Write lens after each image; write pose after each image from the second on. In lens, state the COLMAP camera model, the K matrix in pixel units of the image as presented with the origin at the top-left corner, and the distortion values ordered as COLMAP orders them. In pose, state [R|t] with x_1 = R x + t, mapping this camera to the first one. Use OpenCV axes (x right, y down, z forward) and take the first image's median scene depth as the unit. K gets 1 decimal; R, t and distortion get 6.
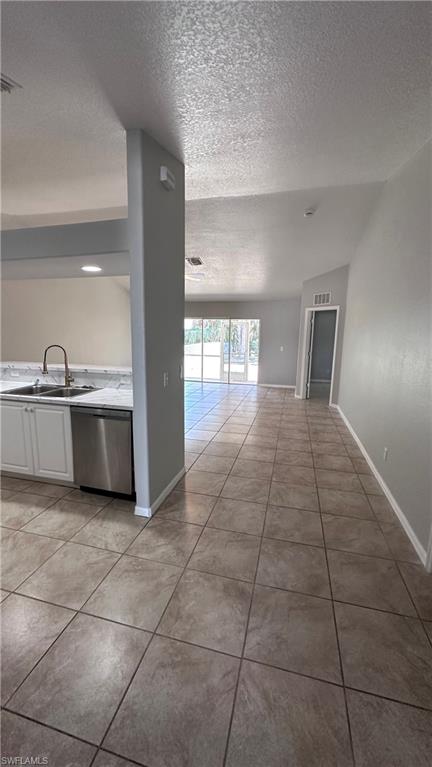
lens RADIAL K [[305.1, 0, 216.0], [0, 305.1, 383.5], [0, 0, 1]] dist [-0.000486, 0.000012]
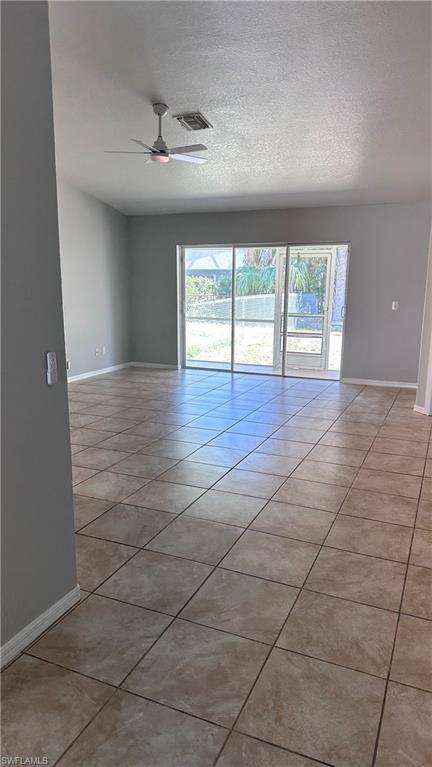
lens RADIAL K [[541.1, 0, 217.8], [0, 541.1, 387.1], [0, 0, 1]] dist [0.000321, -0.003730]
pose [[0.987364, 0.022914, -0.156803, 0.080613], [-0.017167, 0.999134, 0.037907, -0.014766], [0.157536, -0.034736, 0.986902, 0.119318]]
